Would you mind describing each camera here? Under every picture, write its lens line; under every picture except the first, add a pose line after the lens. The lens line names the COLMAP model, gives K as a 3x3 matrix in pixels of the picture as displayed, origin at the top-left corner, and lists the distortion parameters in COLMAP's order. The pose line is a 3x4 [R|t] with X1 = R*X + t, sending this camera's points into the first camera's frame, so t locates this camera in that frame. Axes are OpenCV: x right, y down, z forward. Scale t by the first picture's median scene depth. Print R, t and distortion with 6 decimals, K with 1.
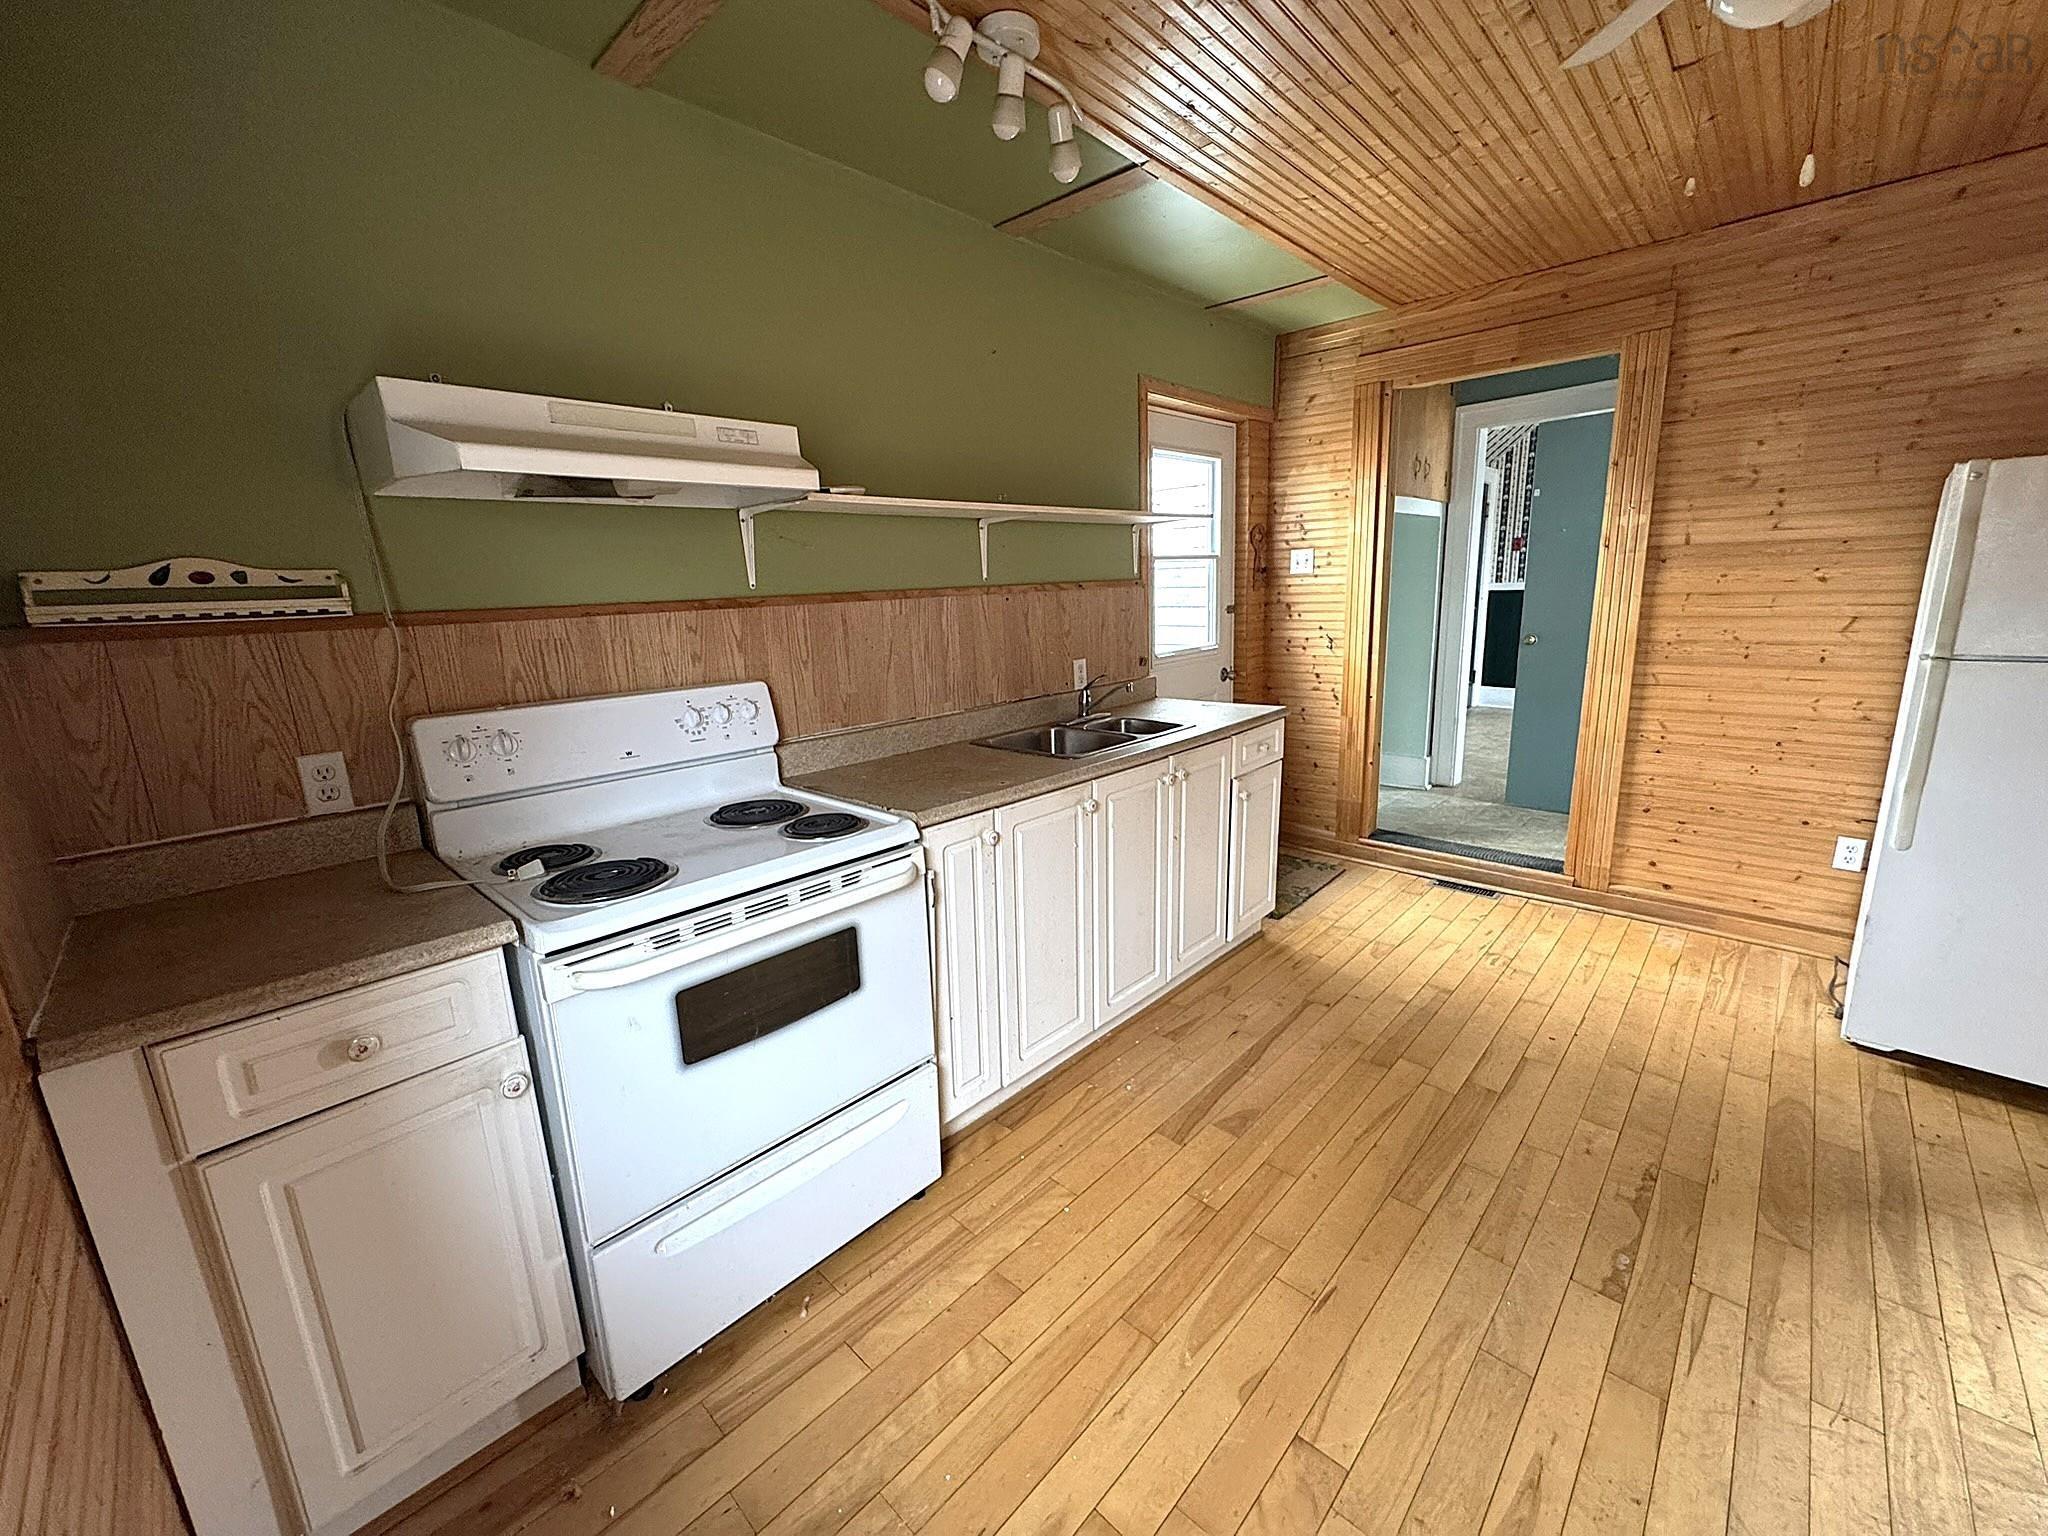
lens RADIAL K [[813.7, 0, 1020.5], [0, 813.7, 769.4], [0, 0, 1]] dist [-0.002225, -0.000054]
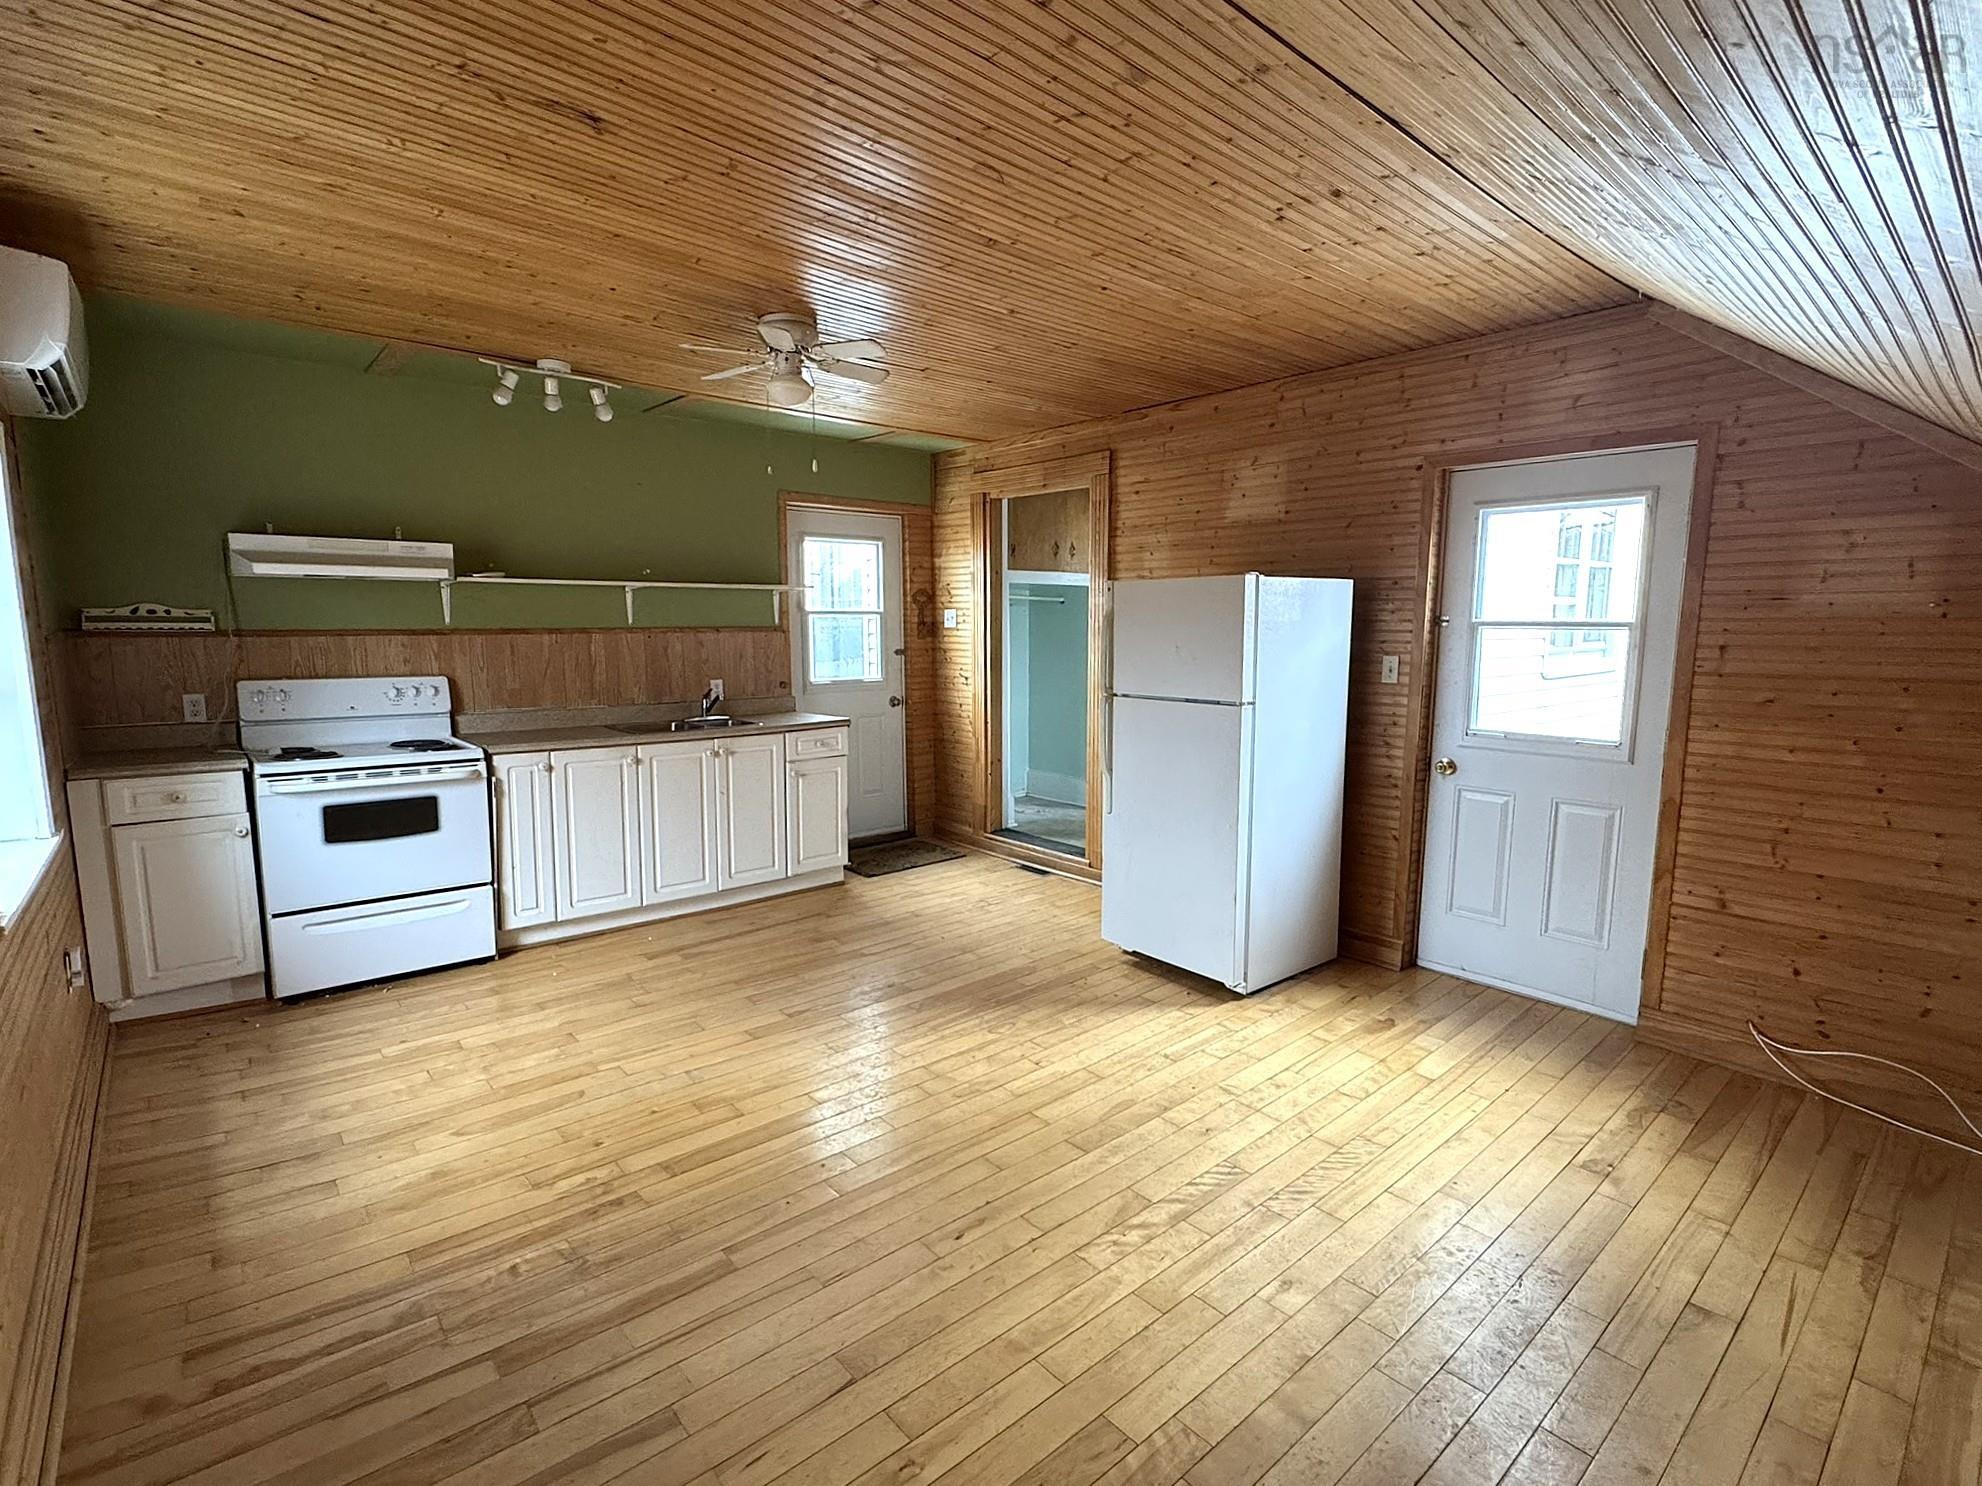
lens RADIAL K [[943.5, 0, 985.3], [0, 943.5, 744.7], [0, 0, 1]] dist [-0.000989, -0.000188]
pose [[0.994381, 0.052435, -0.091962, 0.768748], [-0.060764, 0.994065, -0.090237, 0.112473], [0.086685, 0.095318, 0.991665, -0.674592]]
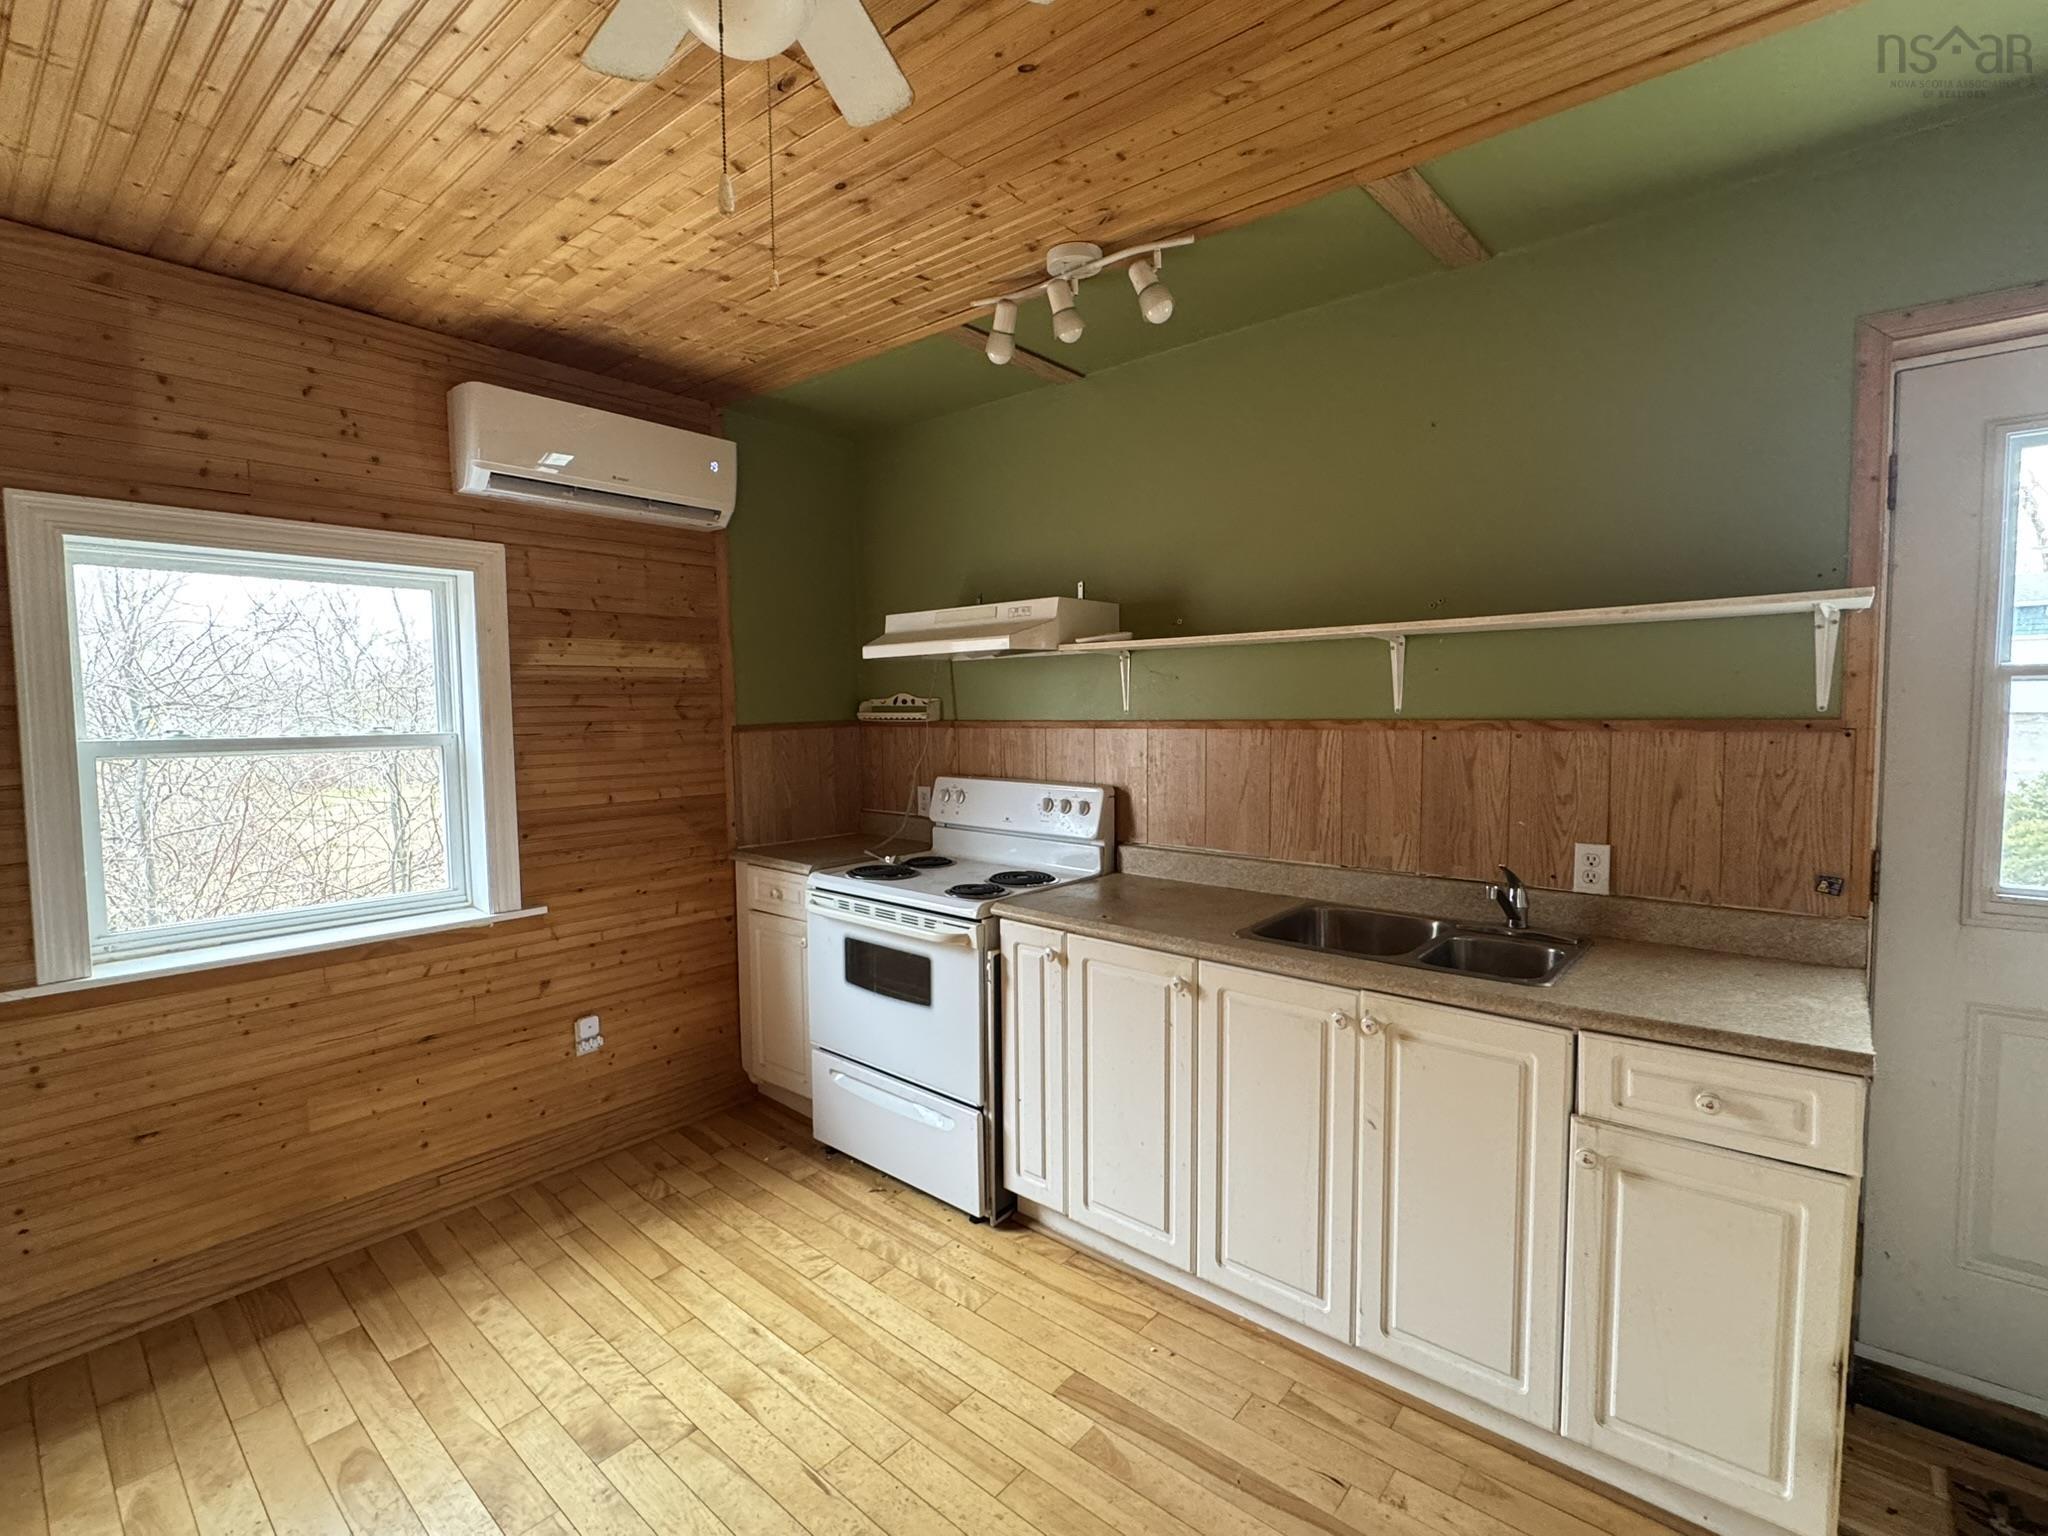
lens RADIAL K [[943.7, 0, 1021.5], [0, 943.7, 772.1], [0, 0, 1]] dist [-0.002633, 0.000083]
pose [[0.047253, 0.110359, -0.992768, 0.797214], [-0.210244, 0.972712, 0.098122, -0.179865], [0.976506, 0.204087, 0.069166, 0.566692]]
